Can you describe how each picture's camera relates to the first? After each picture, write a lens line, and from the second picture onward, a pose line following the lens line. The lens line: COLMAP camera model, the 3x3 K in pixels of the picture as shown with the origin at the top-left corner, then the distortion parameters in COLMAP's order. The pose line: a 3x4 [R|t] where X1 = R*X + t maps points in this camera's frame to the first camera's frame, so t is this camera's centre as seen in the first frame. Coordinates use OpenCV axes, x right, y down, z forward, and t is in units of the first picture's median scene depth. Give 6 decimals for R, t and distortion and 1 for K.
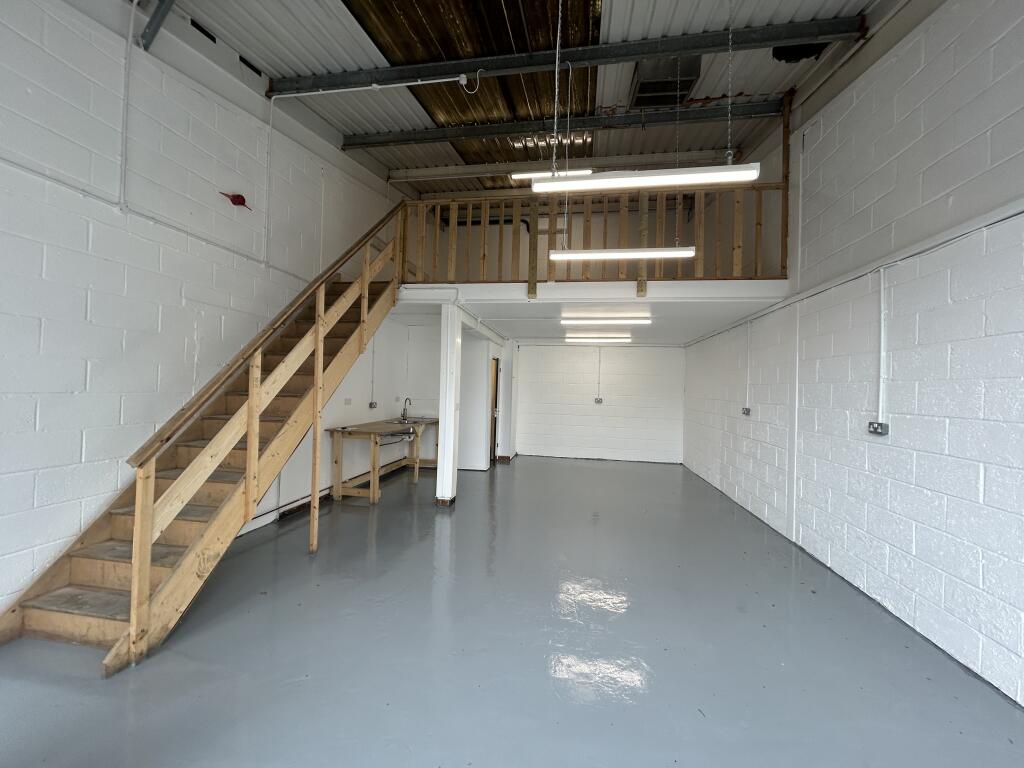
lens RADIAL K [[411.6, 0, 511.1], [0, 411.6, 382.7], [0, 0, 1]] dist [-0.002725, -0.000240]
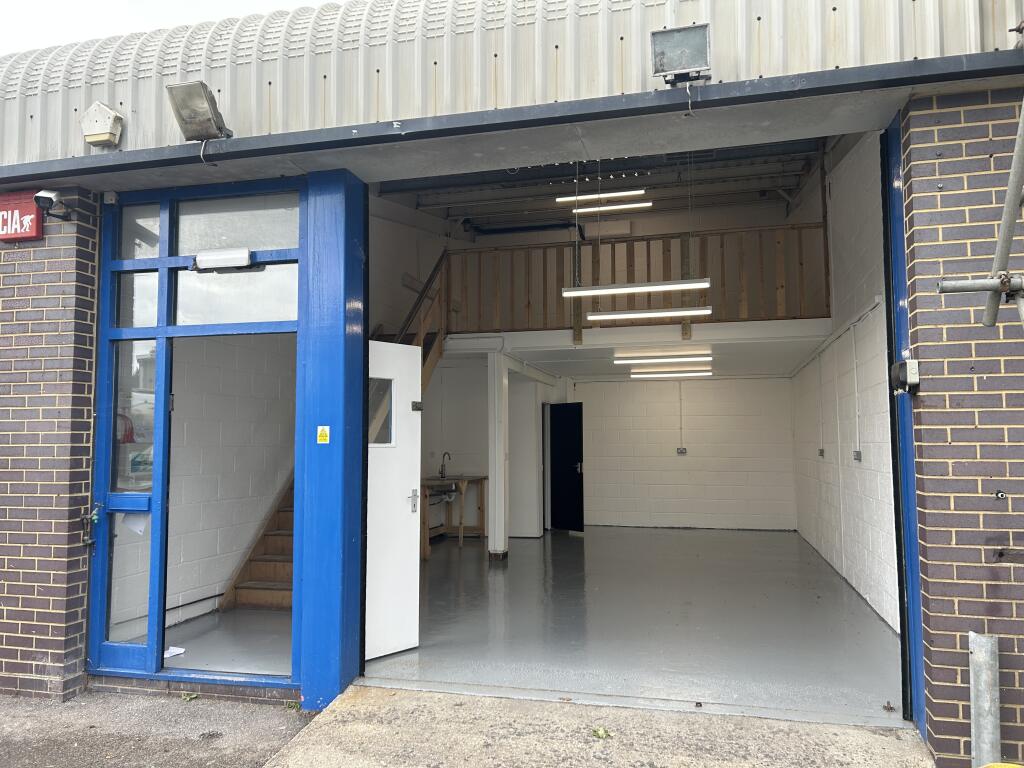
lens RADIAL K [[769.2, 0, 511.0], [0, 769.2, 391.1], [0, 0, 1]] dist [0.065353, -0.068586]
pose [[0.995255, -0.039216, -0.089053, 0.047541], [0.034089, 0.997712, -0.058378, 0.010303], [0.091138, 0.055066, 0.994315, -0.815226]]
